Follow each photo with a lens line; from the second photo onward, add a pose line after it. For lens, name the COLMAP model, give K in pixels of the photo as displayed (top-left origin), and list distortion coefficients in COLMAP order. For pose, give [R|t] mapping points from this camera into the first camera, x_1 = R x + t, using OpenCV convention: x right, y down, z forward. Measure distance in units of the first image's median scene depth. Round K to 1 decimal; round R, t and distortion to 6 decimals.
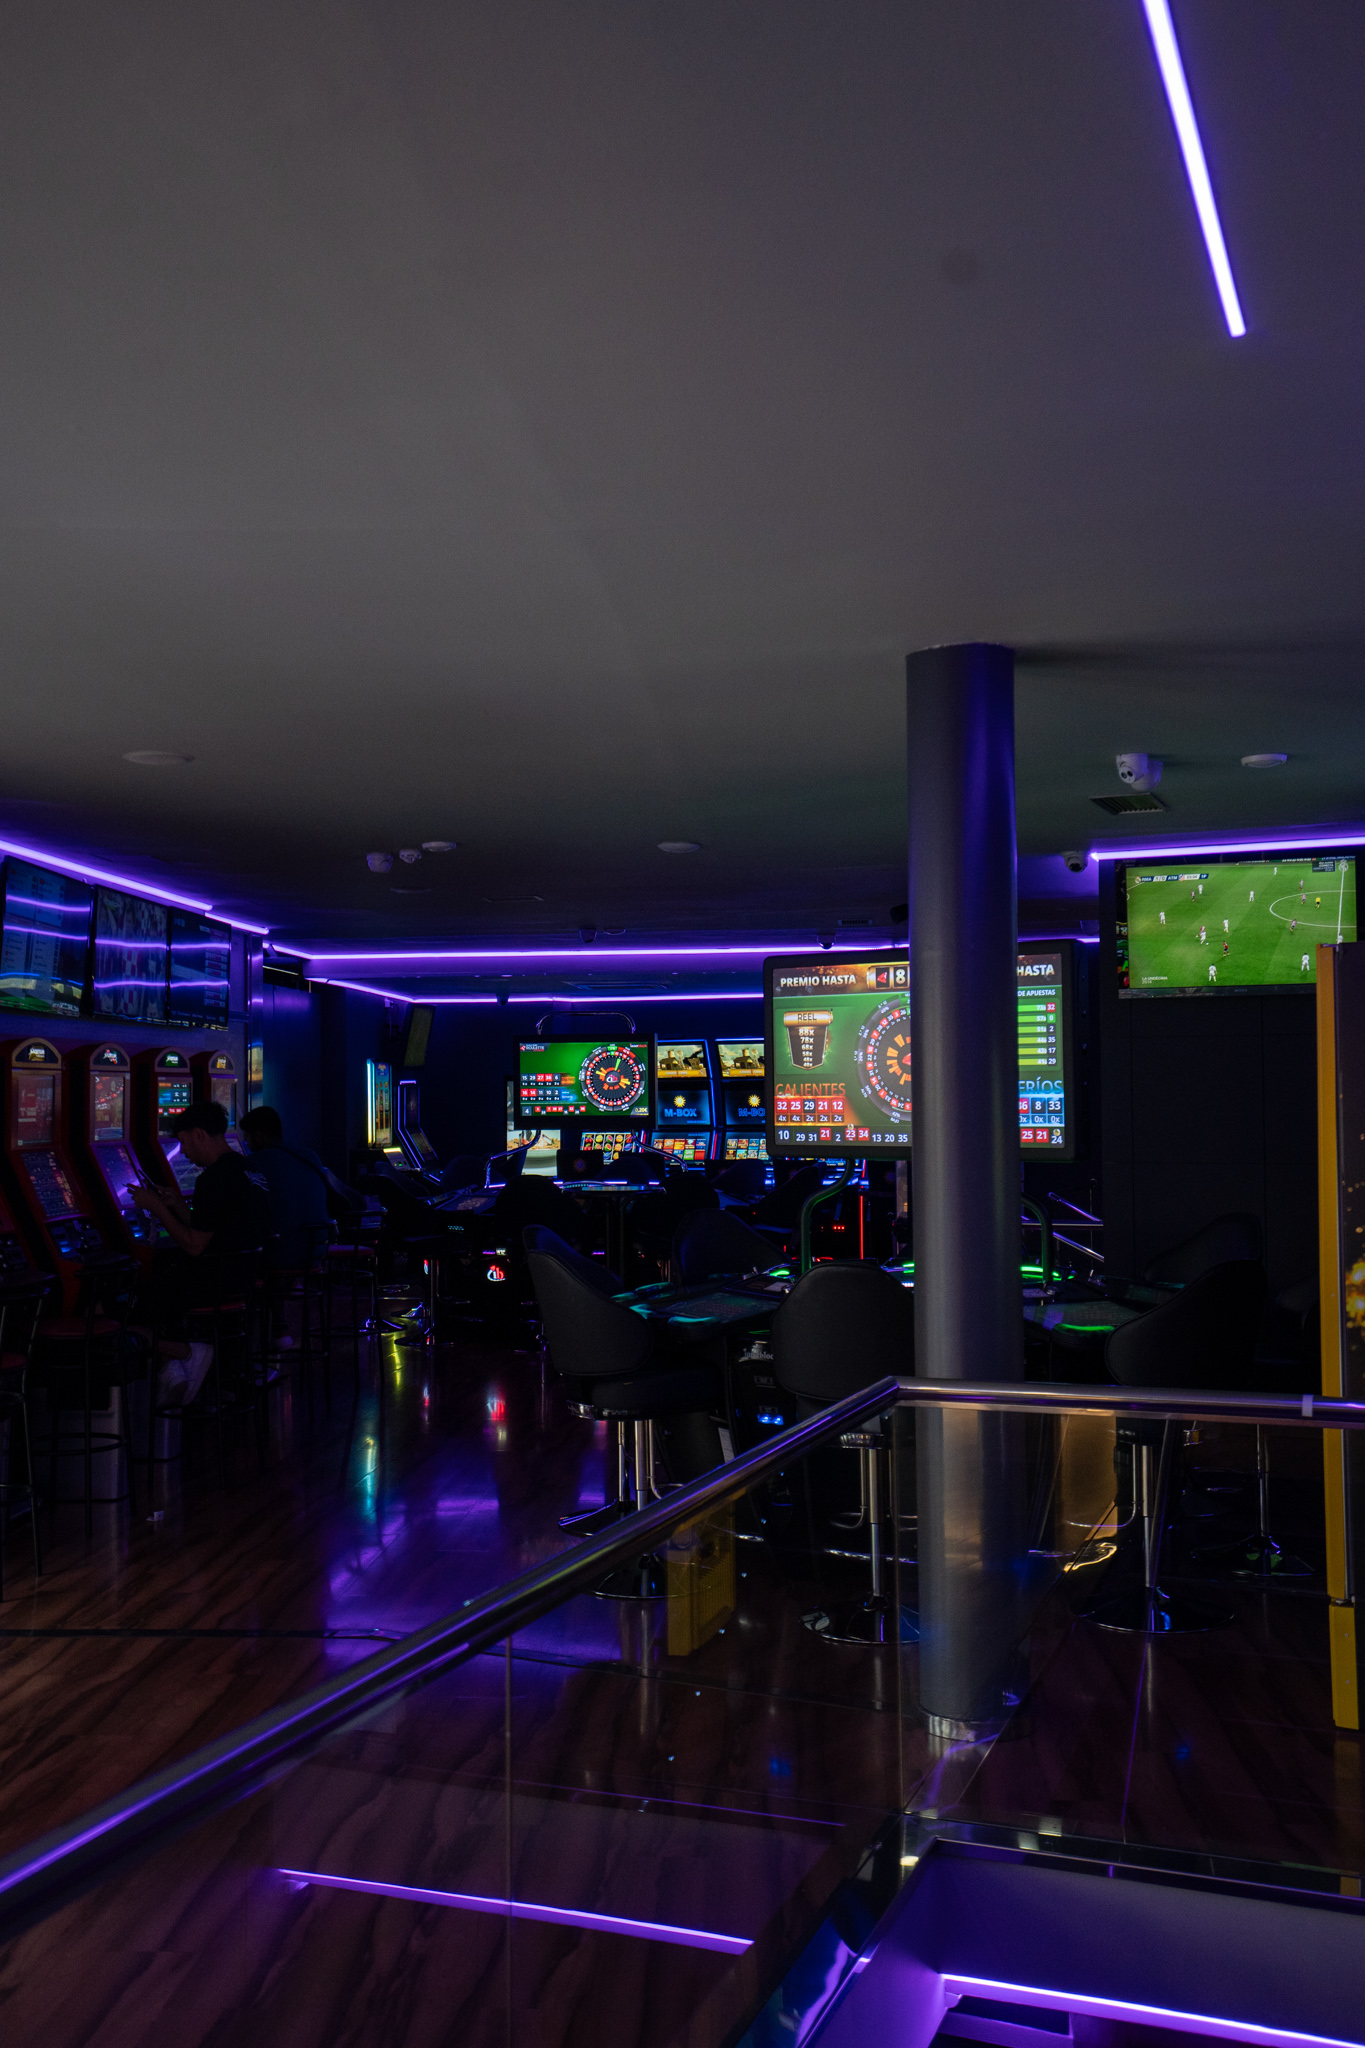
lens RADIAL K [[1926.3, 0, 682.5], [0, 1926.3, 1024.0], [0, 0, 1]] dist [0.000388, -0.000046]
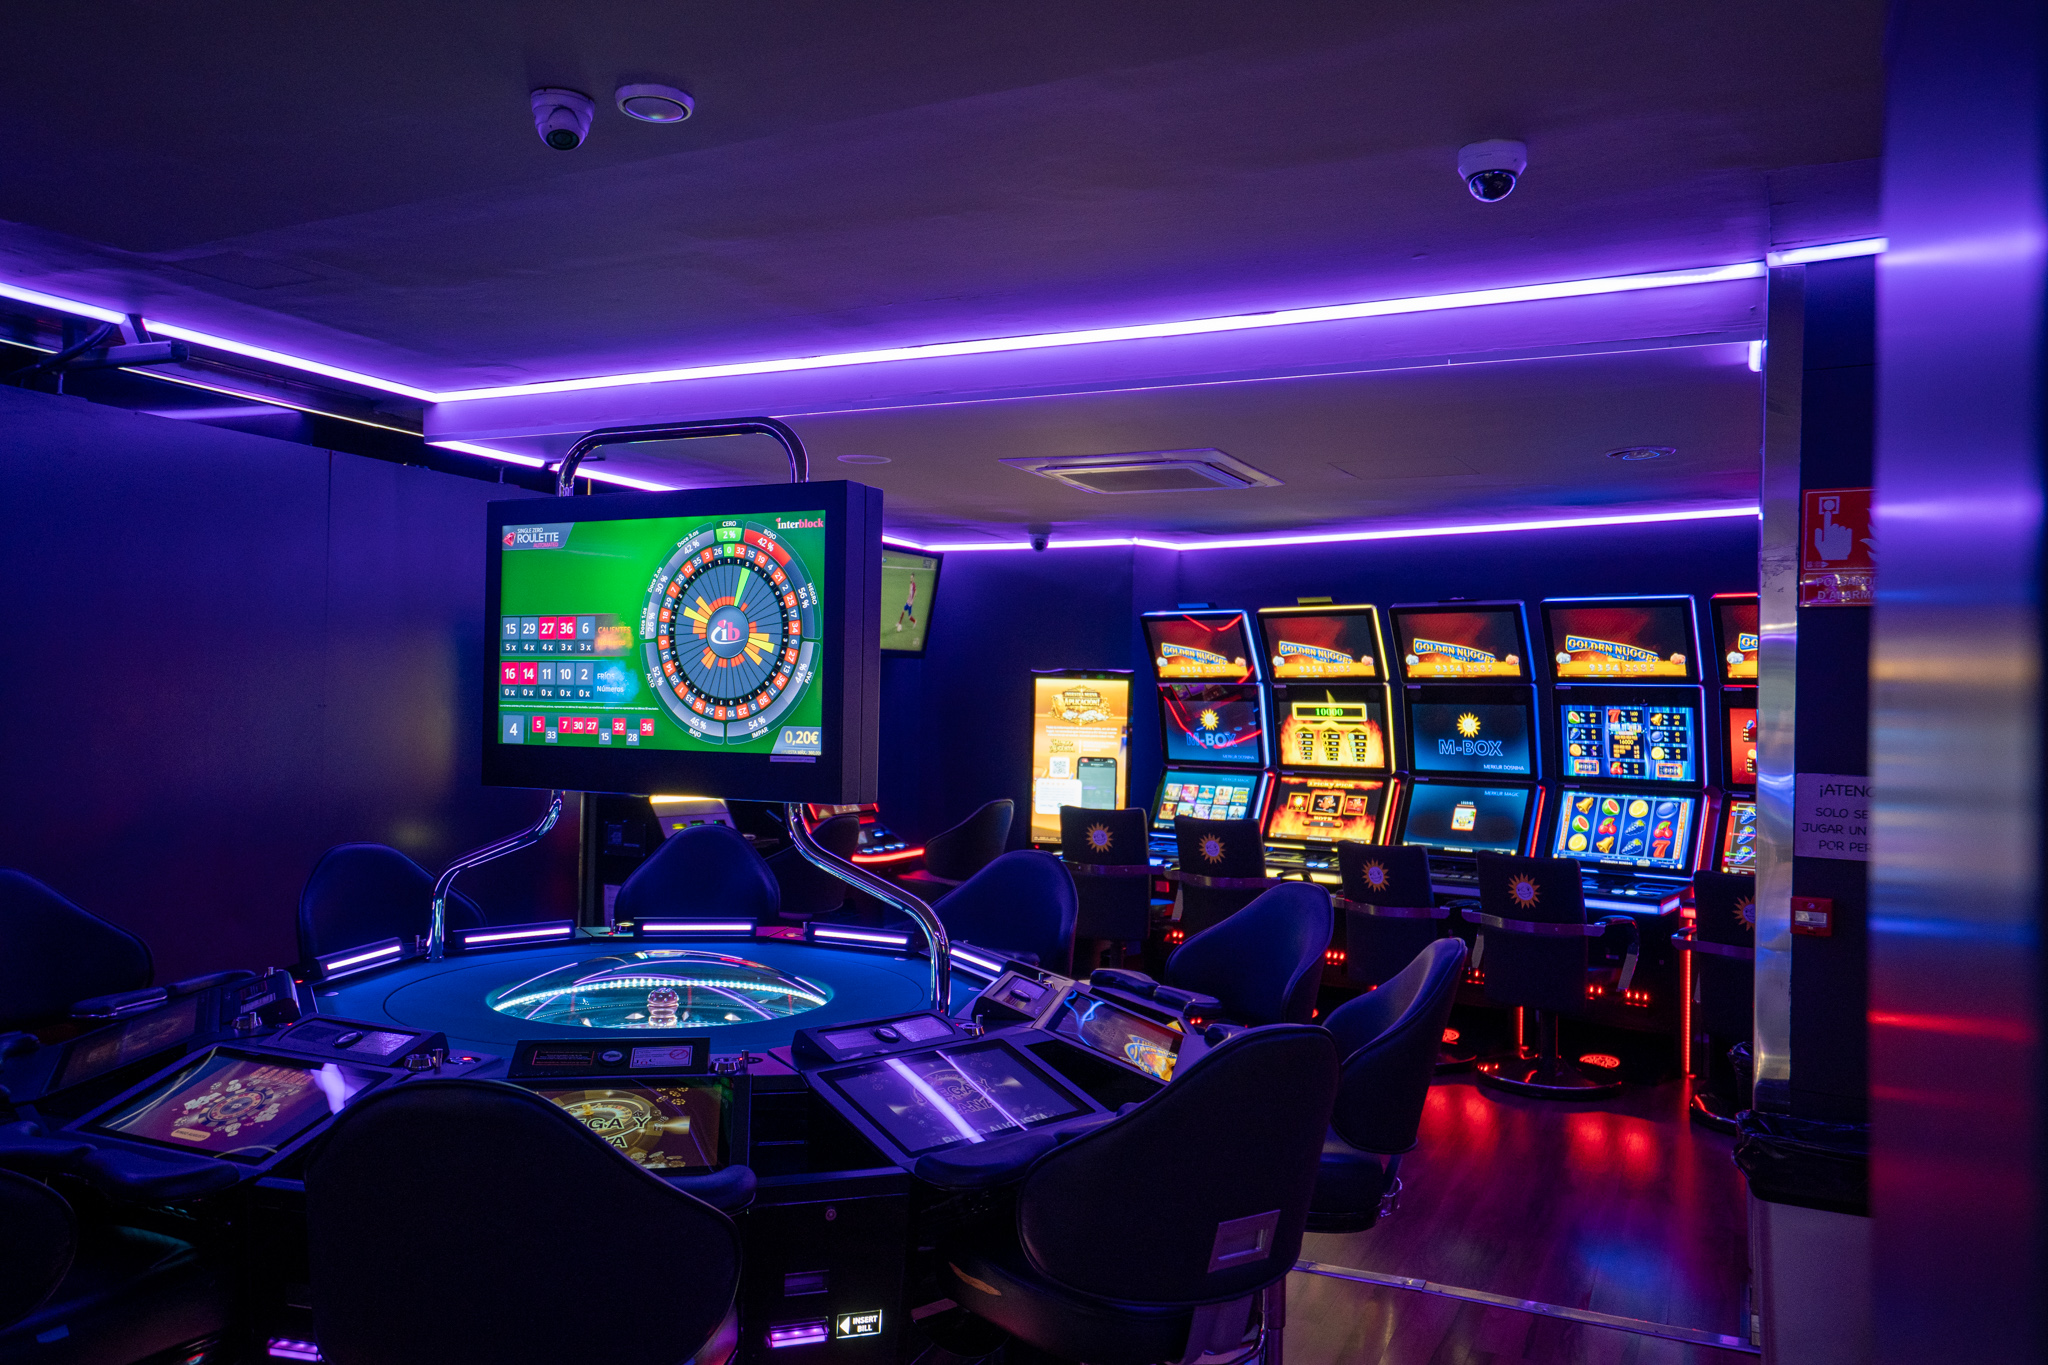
lens RADIAL K [[1724.3, 0, 1024.0], [0, 1724.3, 682.5], [0, 0, 1]] dist [-0.078155, 0.001242]
pose [[0.947110, 0.018721, -0.320364, 0.096263], [-0.013460, 0.999736, 0.018629, 0.030567], [0.320628, -0.013332, 0.947111, 0.754054]]
